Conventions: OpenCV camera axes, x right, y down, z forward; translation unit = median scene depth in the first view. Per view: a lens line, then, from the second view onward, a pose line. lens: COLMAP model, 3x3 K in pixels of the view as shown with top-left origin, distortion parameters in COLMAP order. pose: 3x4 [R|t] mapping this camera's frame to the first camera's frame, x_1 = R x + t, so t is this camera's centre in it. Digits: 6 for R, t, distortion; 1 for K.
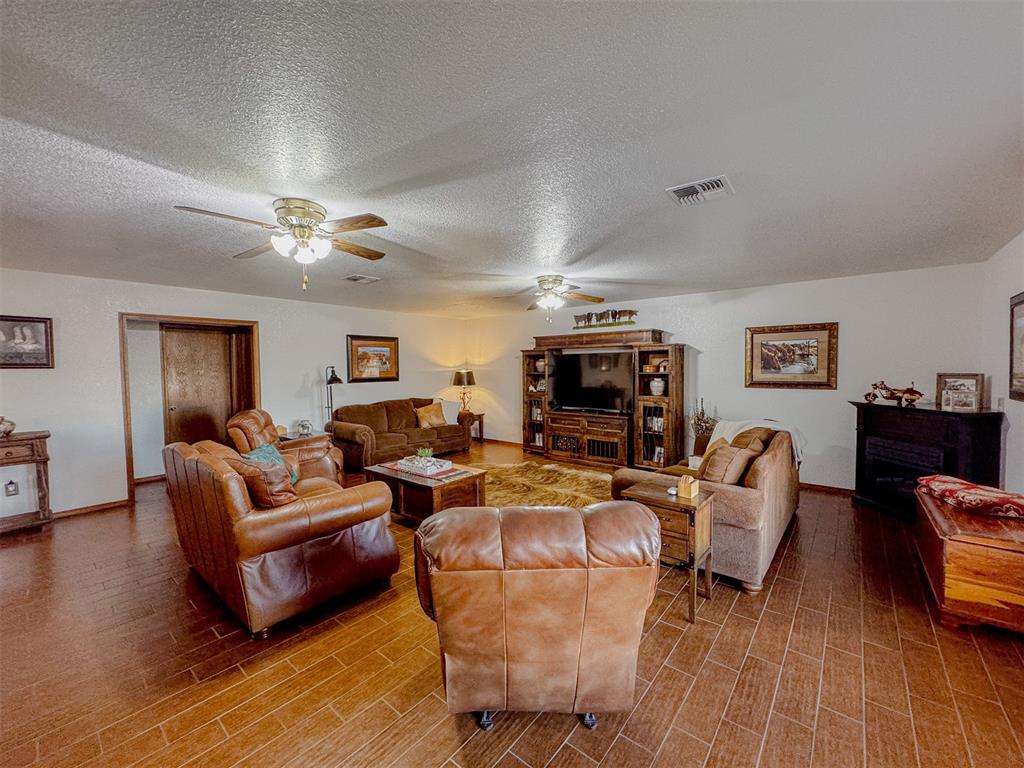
lens RADIAL K [[409.1, 0, 514.1], [0, 409.1, 385.9], [0, 0, 1]] dist [-0.001919, 0.000420]
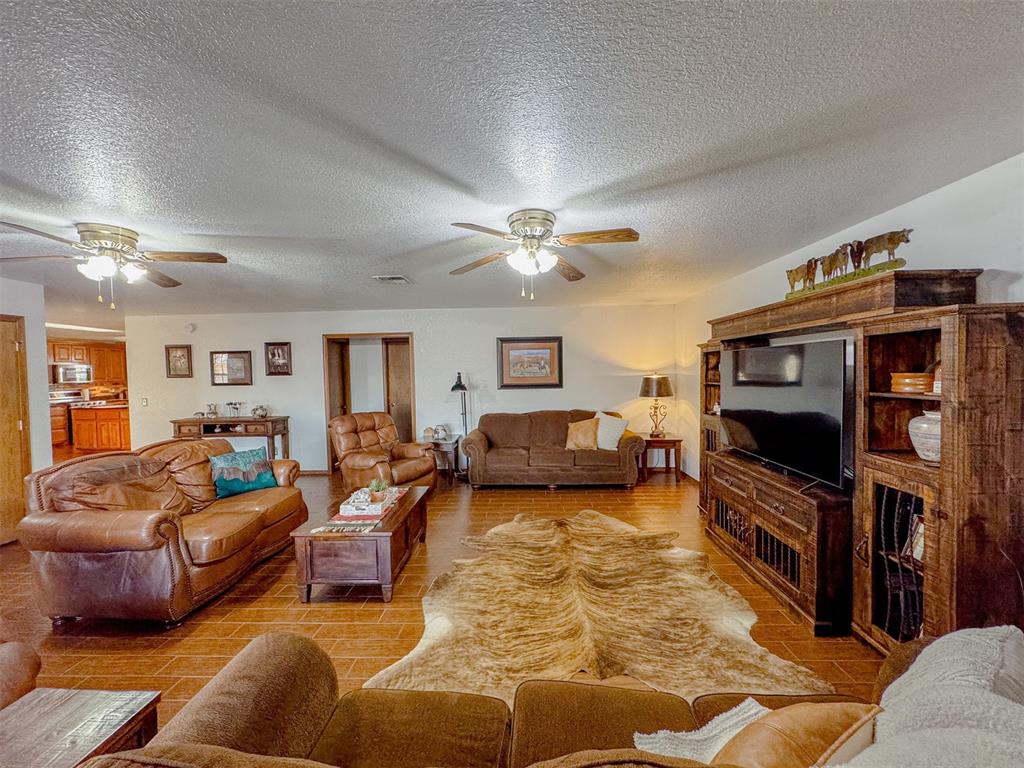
lens RADIAL K [[409.1, 0, 515.8], [0, 409.1, 383.6], [0, 0, 1]] dist [-0.001919, 0.000420]
pose [[0.614150, 0.026063, -0.788759, 0.411483], [-0.026227, 0.999576, 0.012608, -0.037412], [0.788754, 0.012944, 0.614573, 0.514011]]
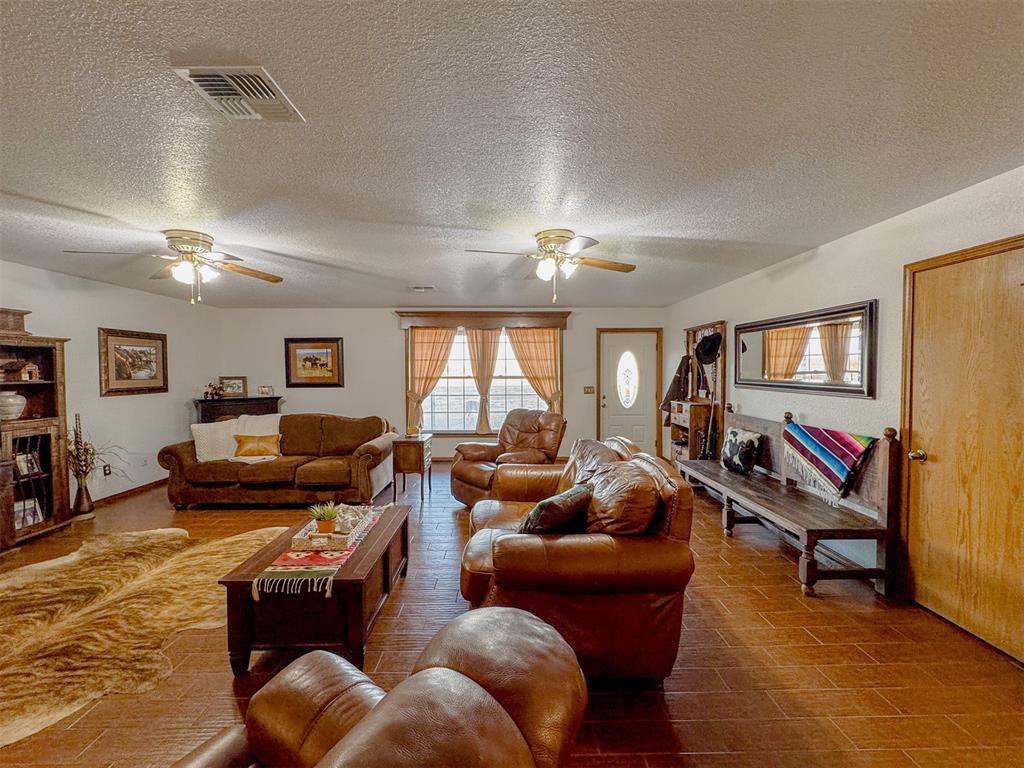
lens RADIAL K [[409.1, 0, 509.9], [0, 409.1, 381.9], [0, 0, 1]] dist [-0.001919, 0.000420]
pose [[-0.645564, -0.012917, 0.763597, -0.604699], [0.042545, 0.997696, 0.052846, -0.033685], [-0.762520, 0.066603, -0.643527, 0.833870]]
